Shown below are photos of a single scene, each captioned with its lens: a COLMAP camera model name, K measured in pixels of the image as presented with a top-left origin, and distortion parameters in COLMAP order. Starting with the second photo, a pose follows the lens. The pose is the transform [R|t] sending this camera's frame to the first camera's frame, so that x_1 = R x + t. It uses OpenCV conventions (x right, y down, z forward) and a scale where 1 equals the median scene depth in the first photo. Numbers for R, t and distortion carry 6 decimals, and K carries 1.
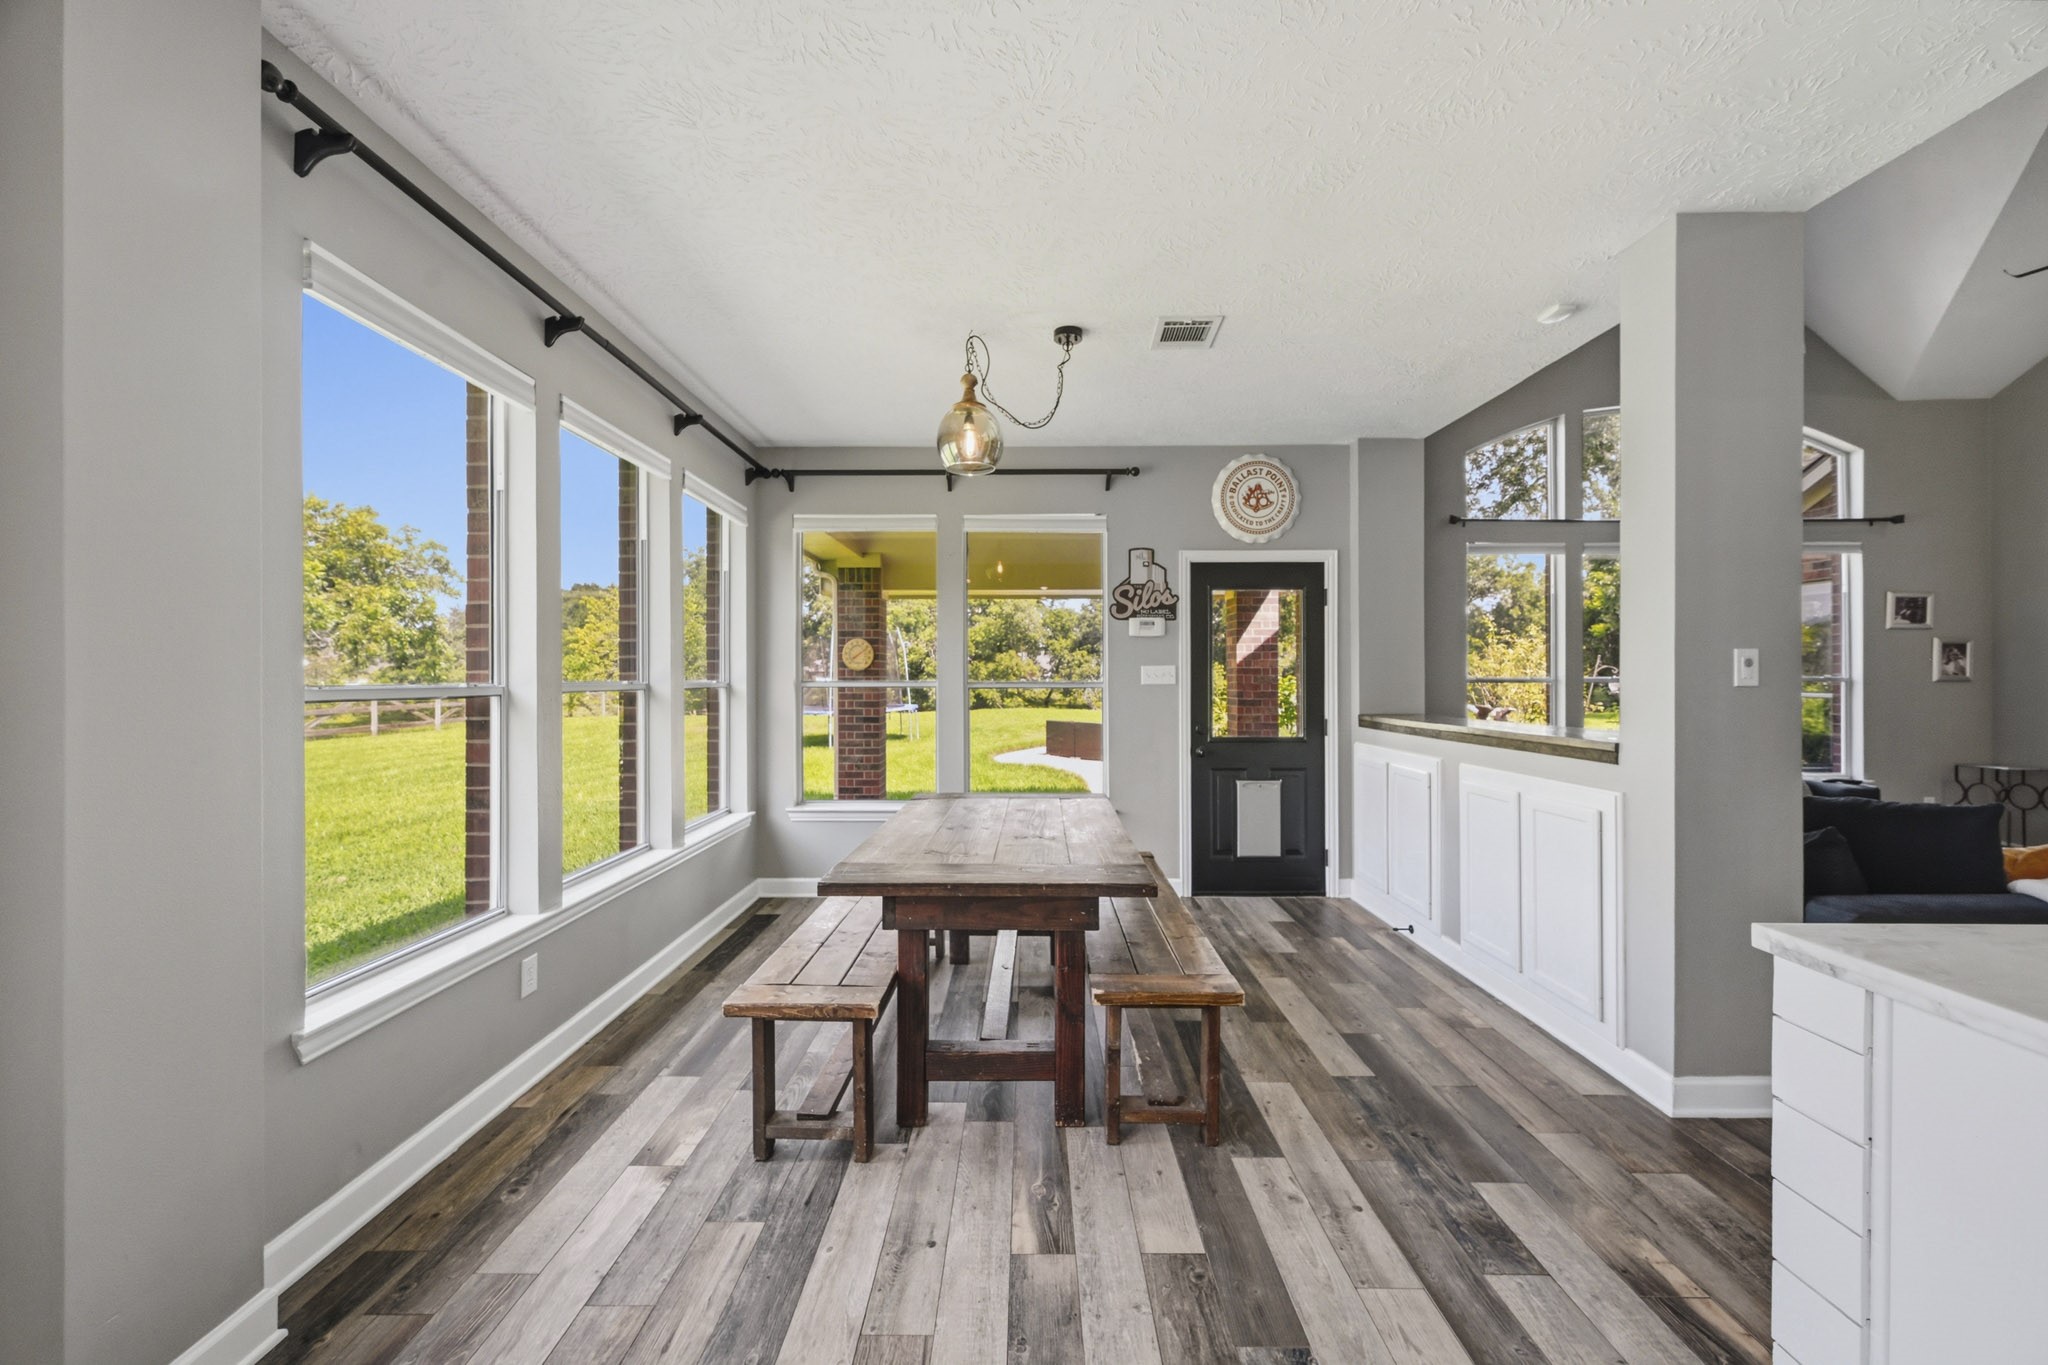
lens RADIAL K [[812.4, 0, 1020.0], [0, 812.4, 669.1], [0, 0, 1]] dist [-0.001264, 0.001135]
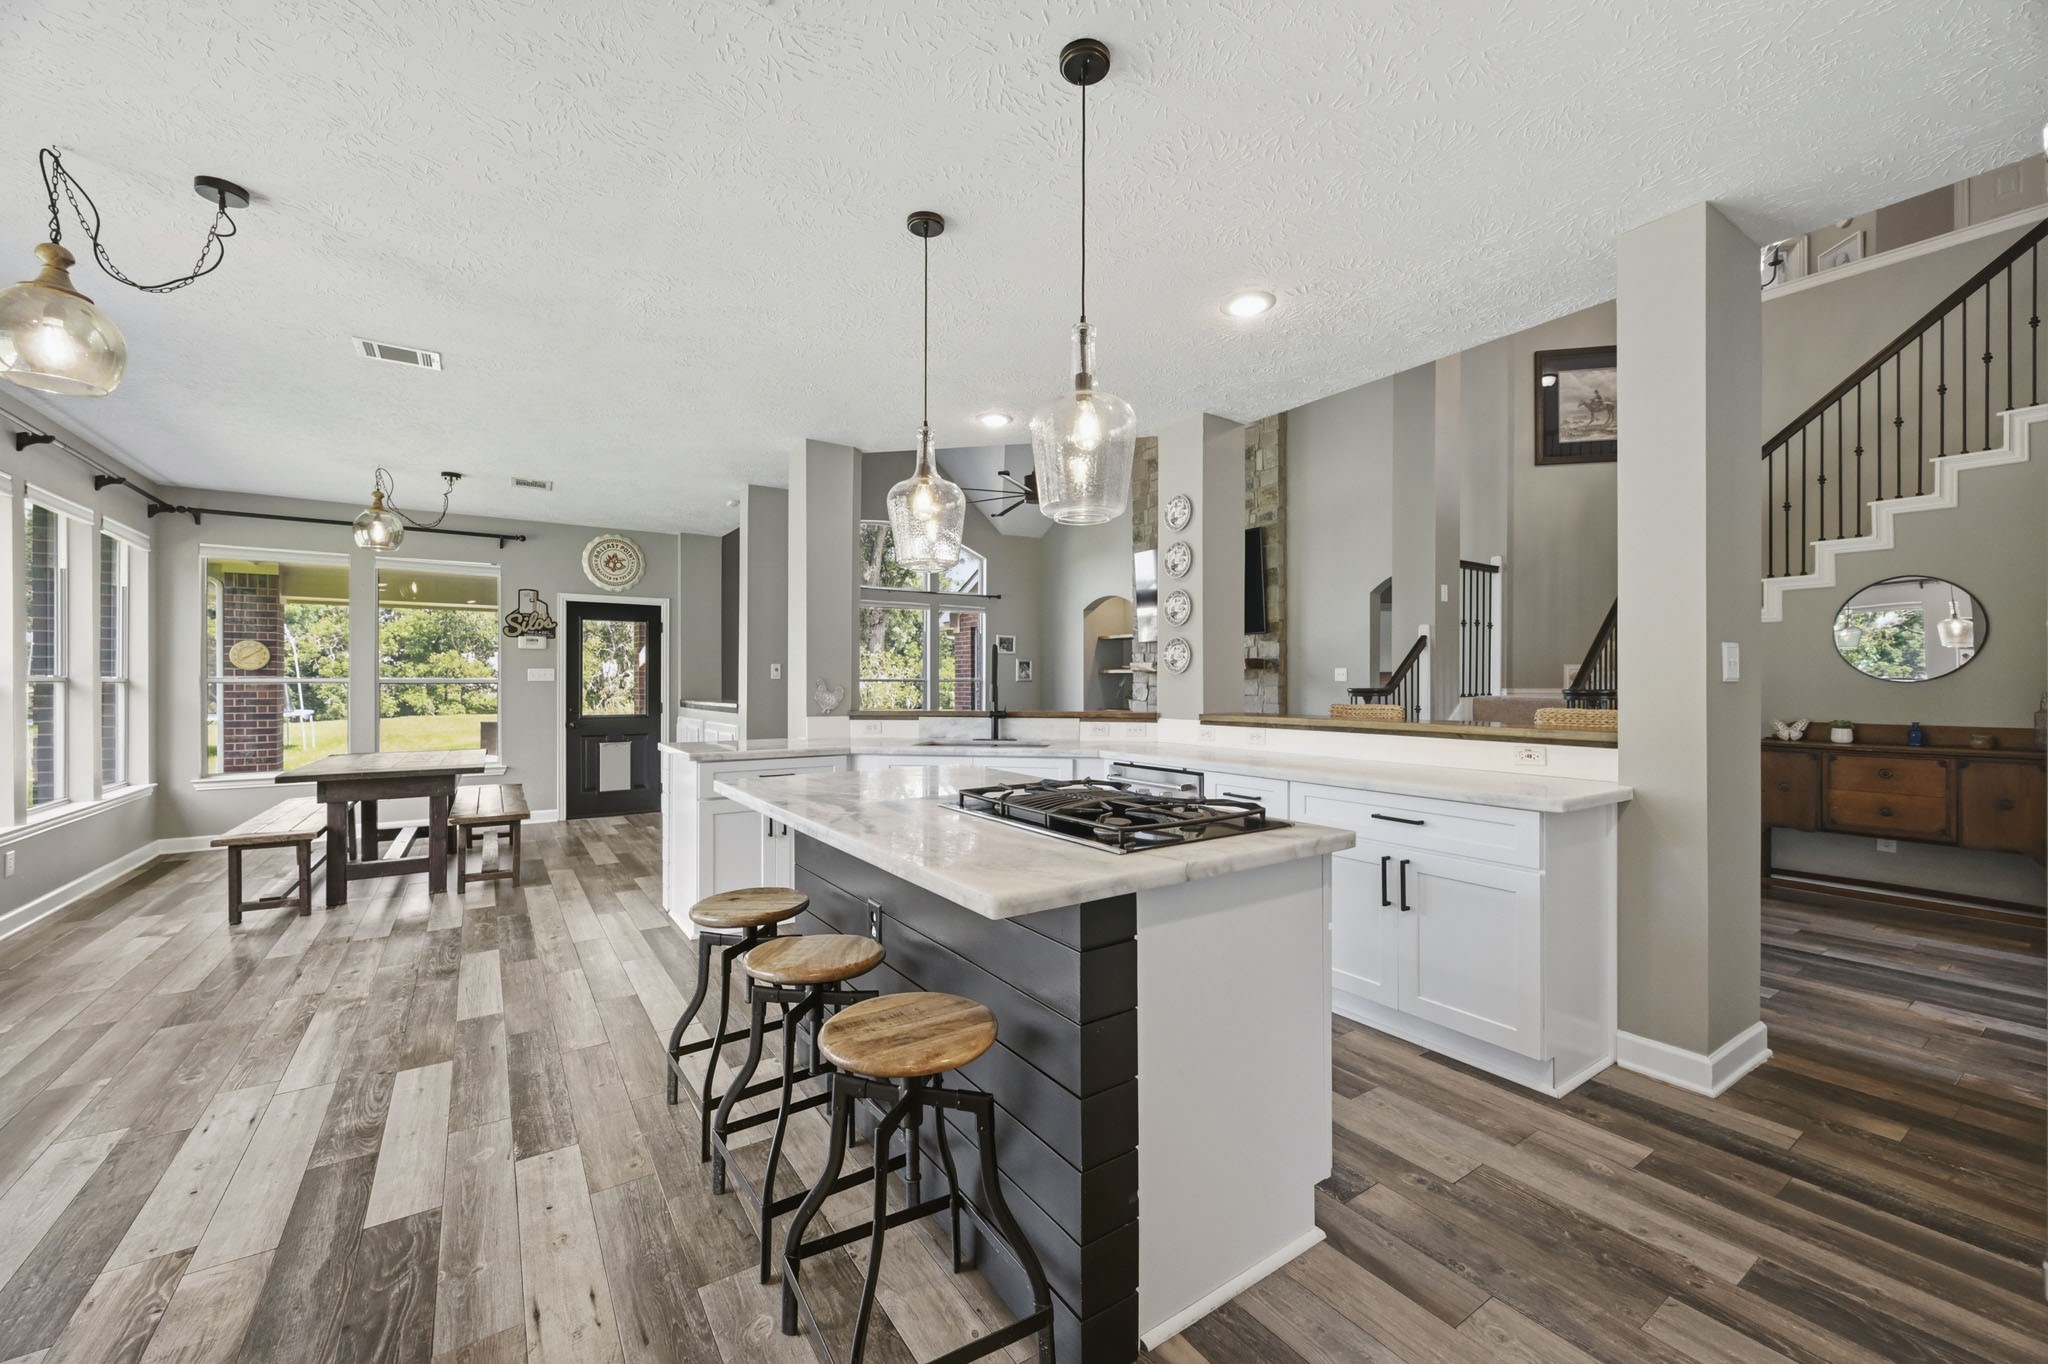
lens RADIAL K [[812.4, 0, 1031.9], [0, 812.4, 678.1], [0, 0, 1]] dist [-0.001264, 0.001135]
pose [[0.821892, 0.004860, 0.569622, 0.060567], [-0.007374, 0.999971, 0.002108, 0.003711], [-0.569595, -0.005933, 0.821904, -0.742948]]
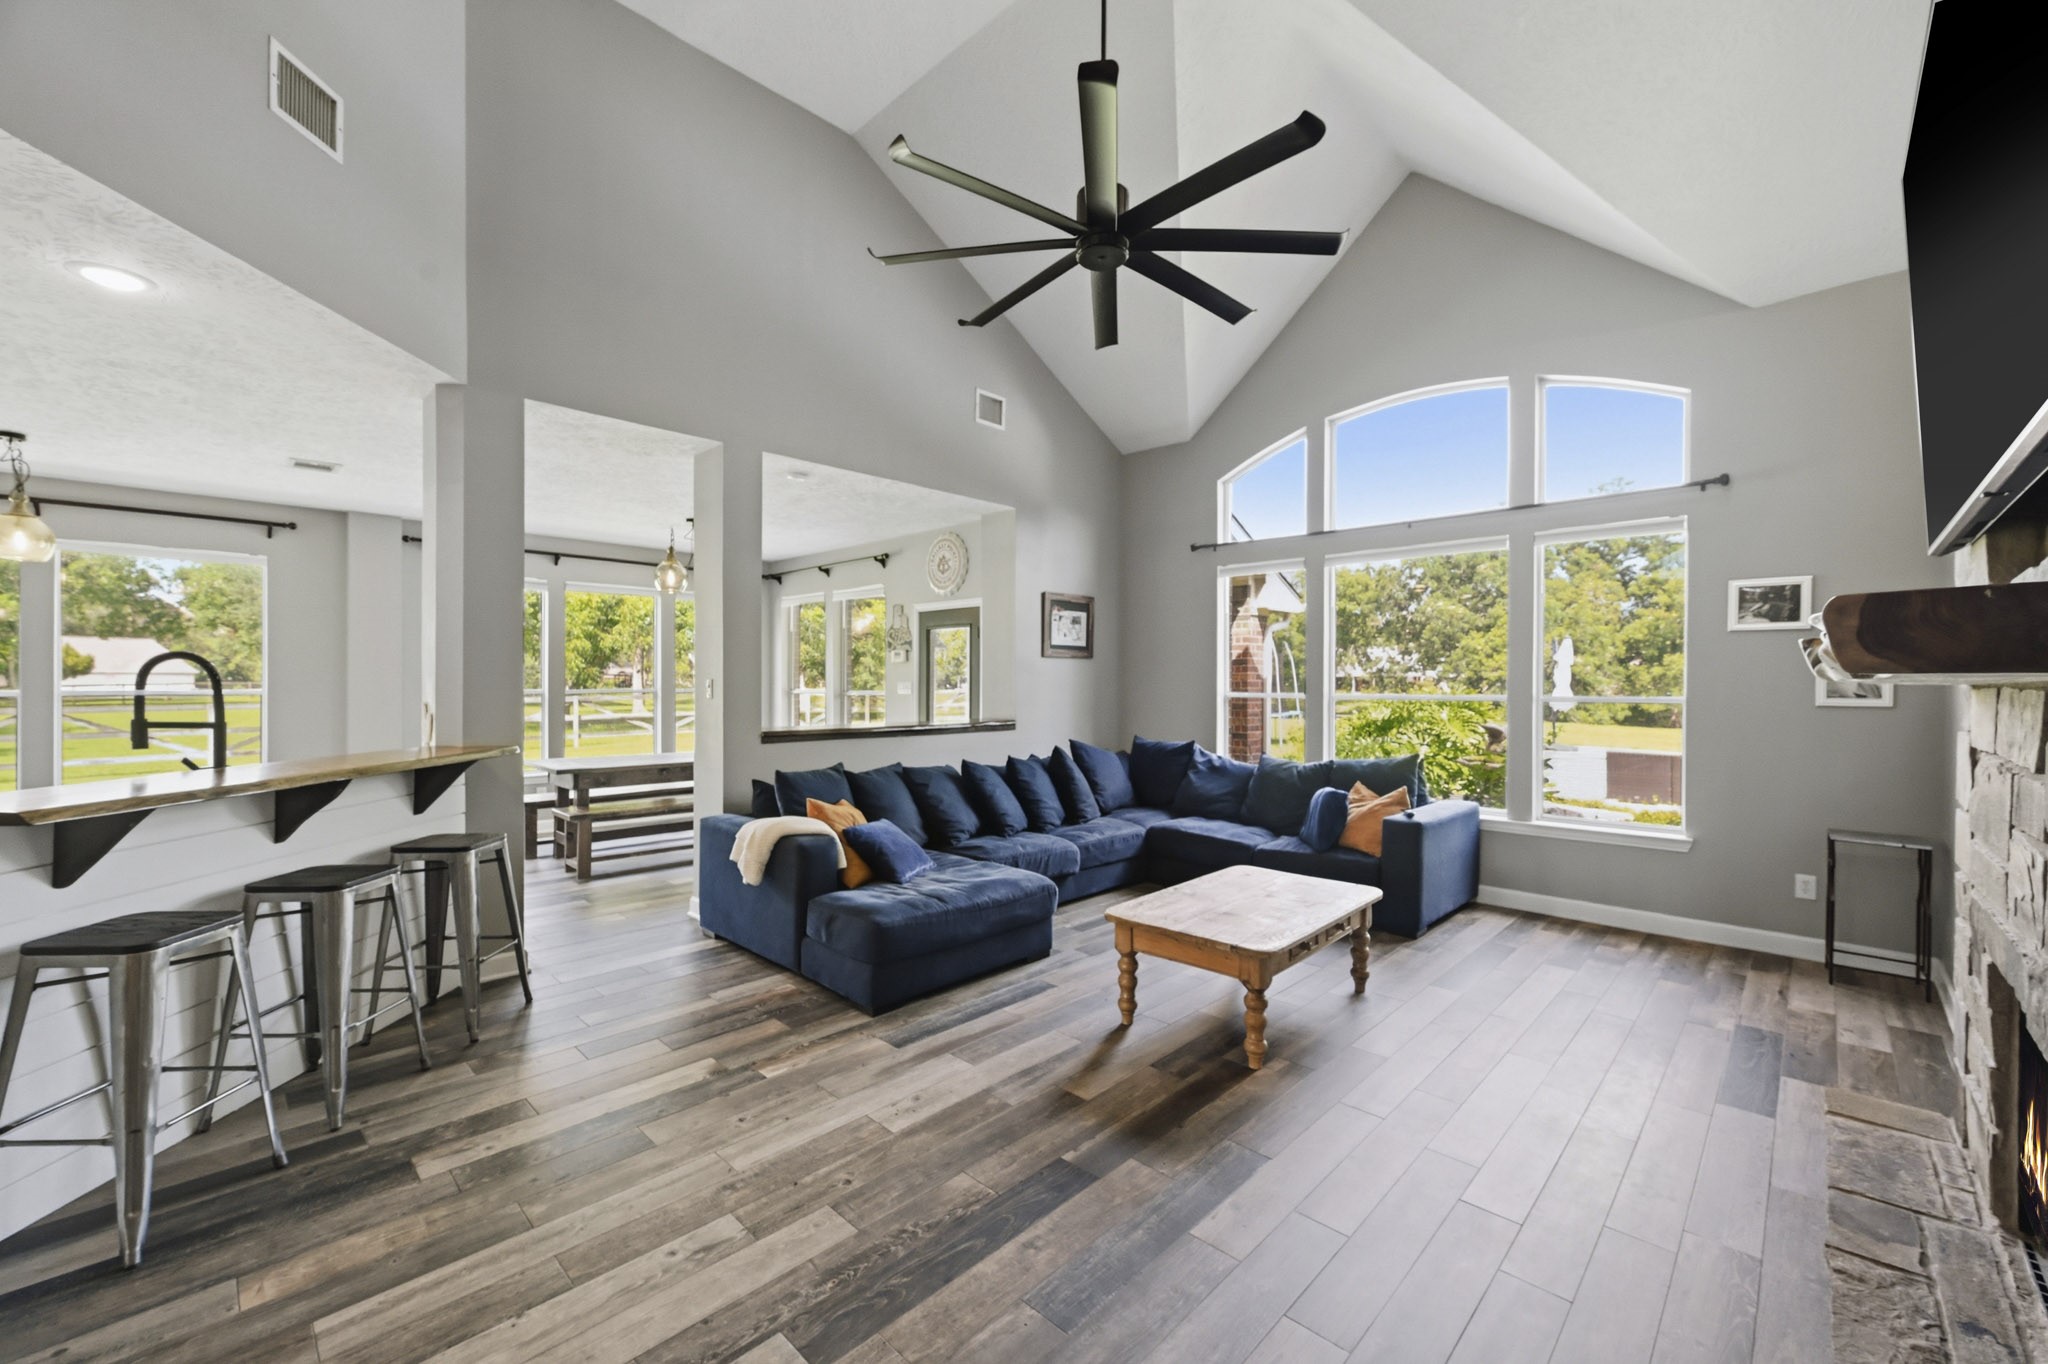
lens RADIAL K [[812.4, 0, 1025.6], [0, 812.4, 683.4], [0, 0, 1]] dist [-0.001264, 0.001135]
pose [[0.724654, 0.006044, -0.689086, 1.342333], [0.001934, 0.999940, 0.010804, -0.016229], [0.689110, -0.009161, 0.724599, 0.063272]]
